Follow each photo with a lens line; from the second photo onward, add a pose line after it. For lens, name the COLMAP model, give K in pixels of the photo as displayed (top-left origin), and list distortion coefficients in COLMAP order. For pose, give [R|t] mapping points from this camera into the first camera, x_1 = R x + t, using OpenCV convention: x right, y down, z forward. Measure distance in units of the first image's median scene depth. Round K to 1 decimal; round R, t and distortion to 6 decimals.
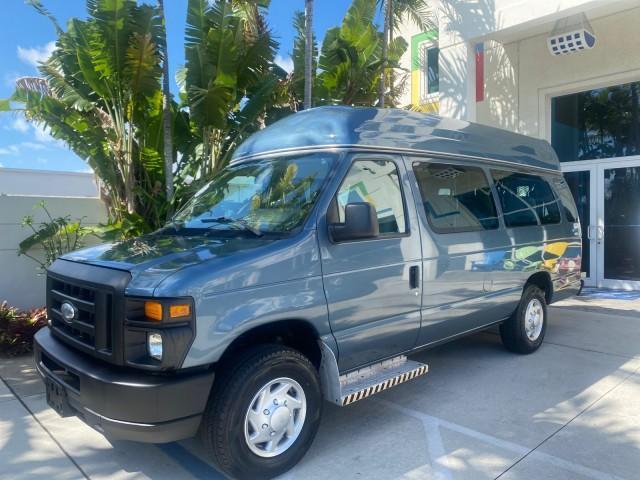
lens RADIAL K [[492.7, 0, 320.9], [0, 492.7, 232.6], [0, 0, 1]] dist [0.005369, 0.005550]
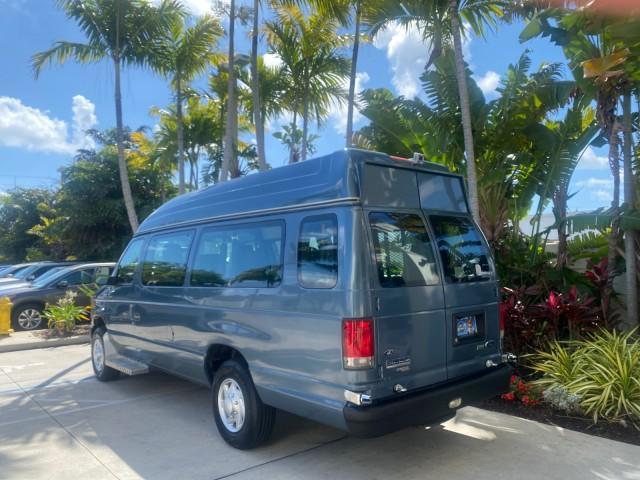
lens RADIAL K [[492.2, 0, 320.3], [0, 492.2, 237.1], [0, 0, 1]] dist [0.002088, 0.003803]
pose [[-0.050775, -0.046425, -0.997630, 1.425877], [-0.007615, 0.998908, -0.046097, -0.065665], [0.998681, 0.005256, -0.051073, 1.367299]]
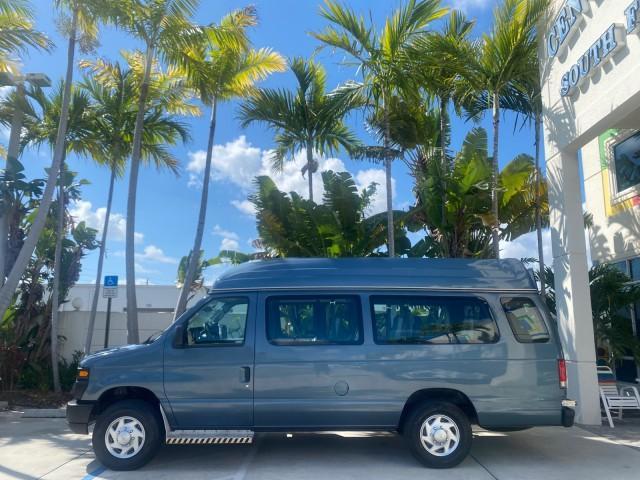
lens RADIAL K [[488.7, 0, 318.5], [0, 488.7, 238.4], [0, 0, 1]] dist [0.008509, 0.003839]
pose [[0.726860, -0.110587, -0.677824, 1.164914], [-0.029583, 0.980994, -0.191772, -0.032151], [0.686148, 0.159443, 0.709773, 0.010205]]
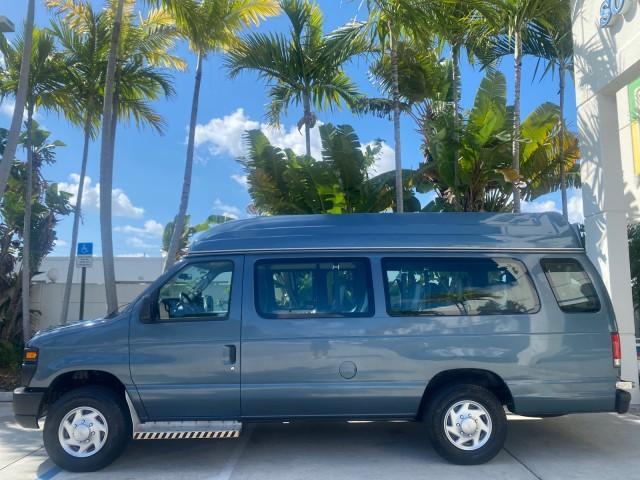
lens RADIAL K [[492.2, 0, 320.3], [0, 492.2, 237.1], [0, 0, 1]] dist [0.002088, 0.003803]
pose [[0.731718, -0.080828, -0.676798, 0.996764], [-0.021195, 0.989765, -0.141121, -0.026371], [0.681278, 0.117605, 0.722516, 0.181302]]
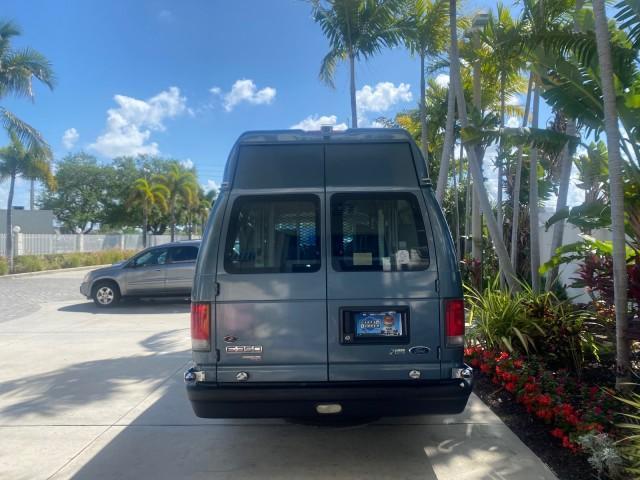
lens RADIAL K [[488.7, 0, 318.5], [0, 488.7, 238.4], [0, 0, 1]] dist [0.008509, 0.003839]
pose [[-0.691951, 0.007184, -0.721909, 1.118530], [-0.002128, 0.999926, 0.011991, -0.083875], [0.721942, 0.009833, -0.691884, 2.002770]]
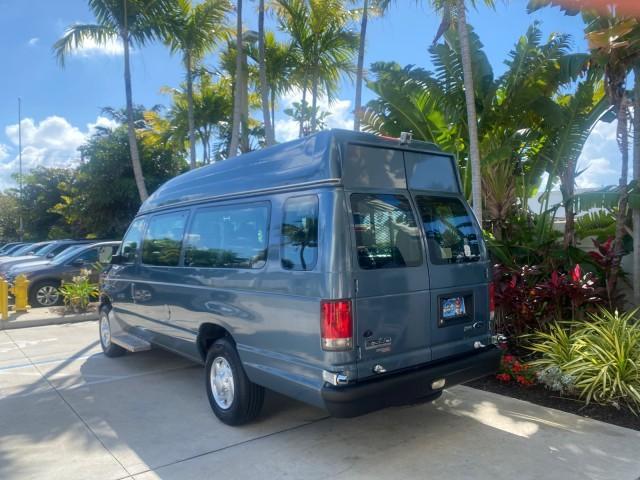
lens RADIAL K [[492.2, 0, 320.3], [0, 492.2, 237.1], [0, 0, 1]] dist [0.002088, 0.003803]
pose [[-0.091782, -0.000239, -0.995779, 1.419915], [-0.006696, 0.999978, 0.000377, -0.072505], [0.995757, 0.006702, -0.091781, 1.425980]]
